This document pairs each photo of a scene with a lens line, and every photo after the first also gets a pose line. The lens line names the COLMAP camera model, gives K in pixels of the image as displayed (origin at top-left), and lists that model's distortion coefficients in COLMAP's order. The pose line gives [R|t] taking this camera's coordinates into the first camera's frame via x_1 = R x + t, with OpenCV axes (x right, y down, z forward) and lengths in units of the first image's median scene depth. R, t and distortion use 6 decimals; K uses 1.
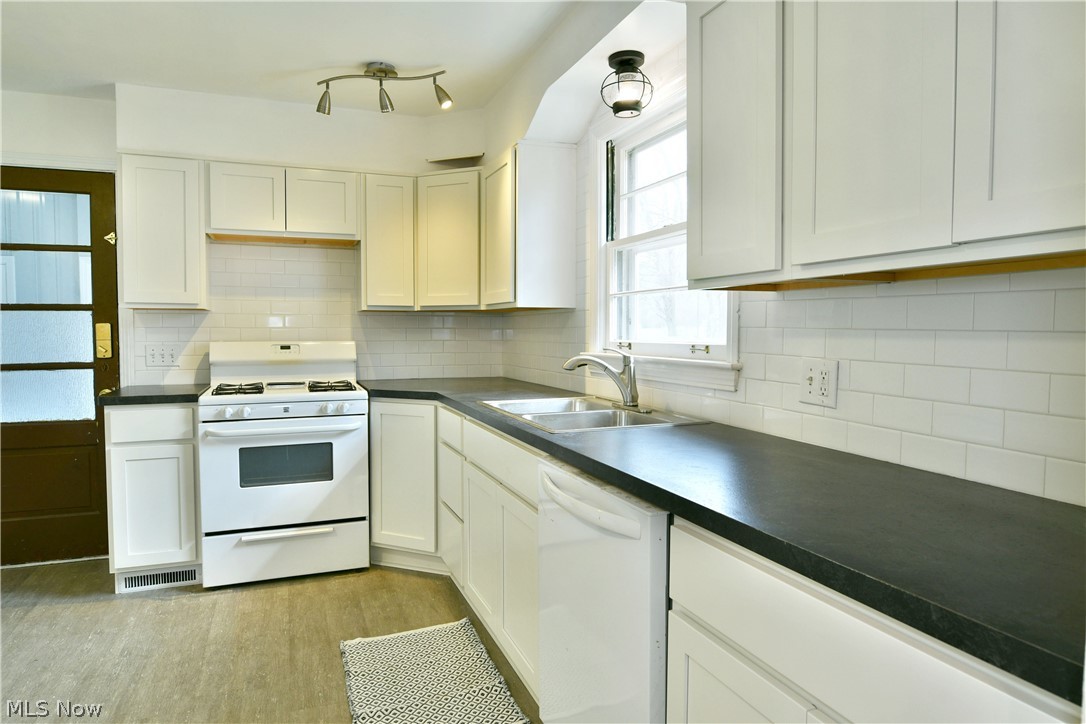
lens RADIAL K [[699.6, 0, 524.7], [0, 699.6, 364.3], [0, 0, 1]] dist [-0.021753, -0.005991]
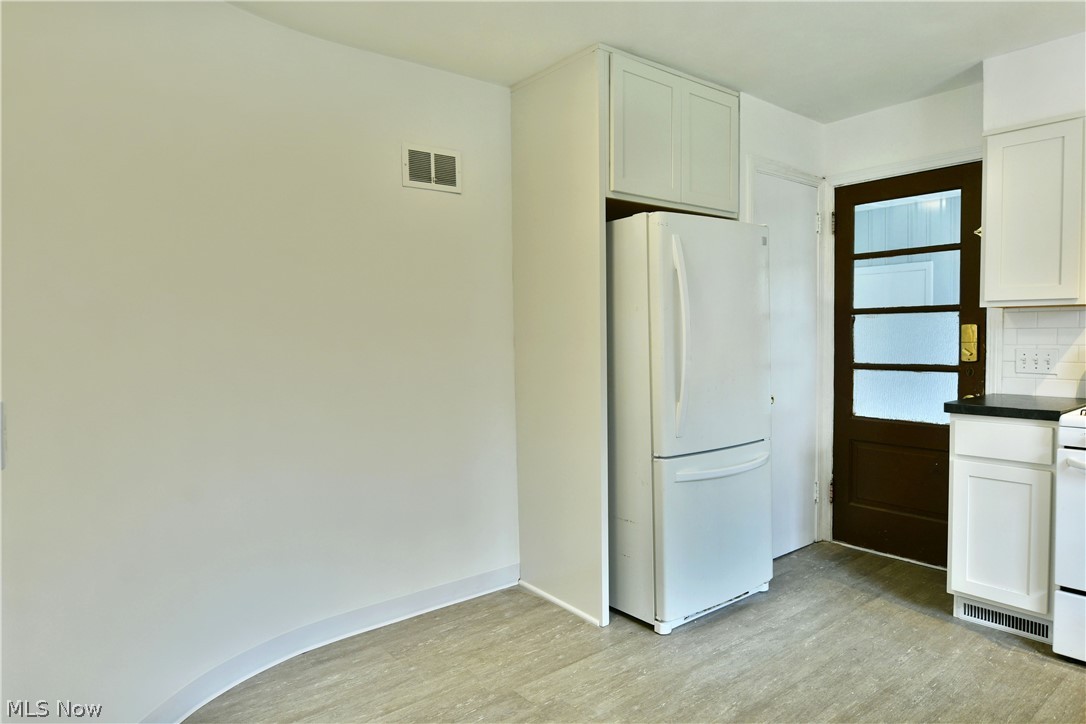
lens RADIAL K [[659.4, 0, 548.3], [0, 659.4, 357.8], [0, 0, 1]] dist [-0.011894, -0.004877]
pose [[0.295919, 0.033276, -0.954633, 0.072208], [-0.036376, 0.999061, 0.023548, -0.015191], [0.954520, 0.027758, 0.296851, 0.207877]]
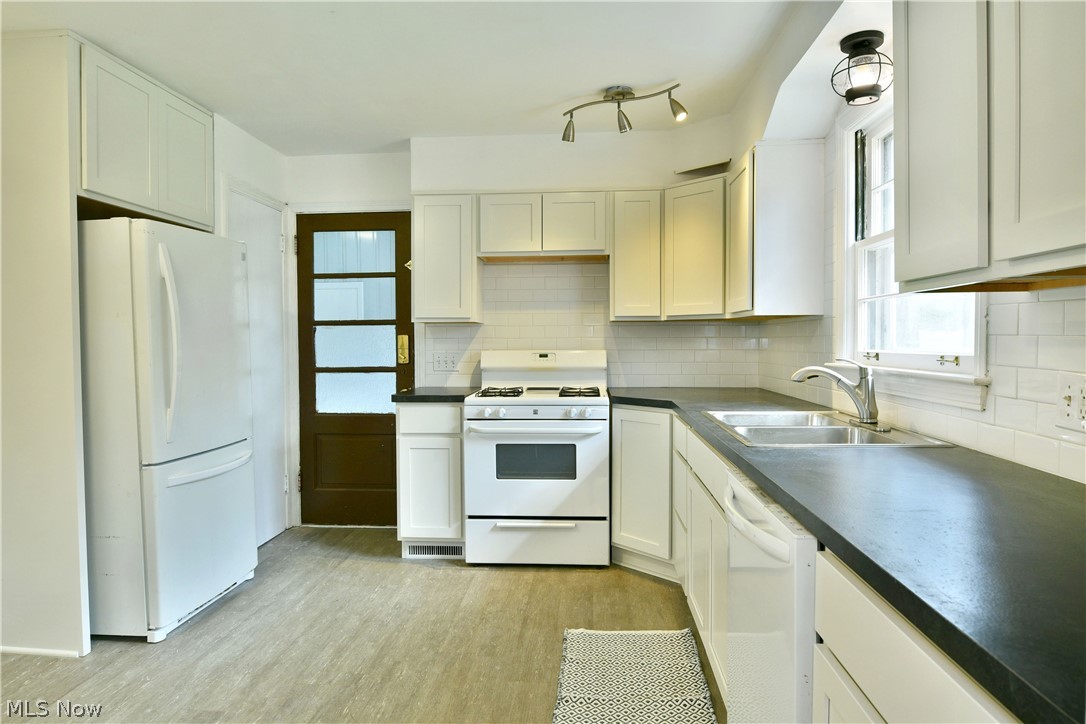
lens RADIAL K [[699.6, 0, 524.7], [0, 699.6, 364.3], [0, 0, 1]] dist [-0.021753, -0.005991]
pose [[0.890989, 0.011143, -0.453888, 0.148717], [-0.017079, 0.999814, -0.008979, -0.000380], [0.453704, 0.015752, 0.891013, 0.002273]]
